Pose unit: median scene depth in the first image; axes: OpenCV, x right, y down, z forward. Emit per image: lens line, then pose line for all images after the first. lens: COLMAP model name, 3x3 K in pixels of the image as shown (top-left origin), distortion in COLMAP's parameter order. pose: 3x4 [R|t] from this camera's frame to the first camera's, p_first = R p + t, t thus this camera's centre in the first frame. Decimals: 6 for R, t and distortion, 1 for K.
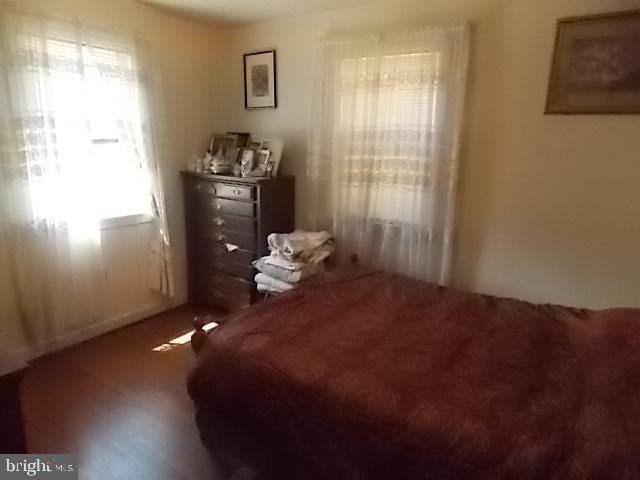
lens RADIAL K [[427.9, 0, 320.2], [0, 427.9, 238.5], [0, 0, 1]] dist [-0.002385, -0.007779]
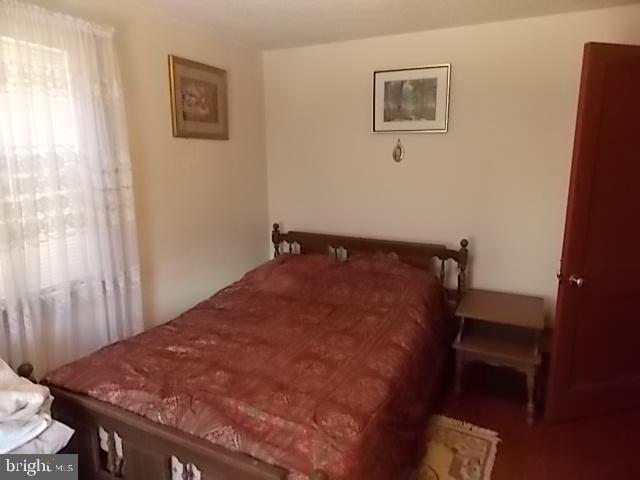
lens RADIAL K [[427.9, 0, 319.6], [0, 427.9, 238.6], [0, 0, 1]] dist [-0.002385, -0.007779]
pose [[-0.176446, -0.203345, 0.963077, -0.685242], [0.232019, 0.942266, 0.241459, -0.228400], [-0.956574, 0.266056, -0.119080, 0.858968]]
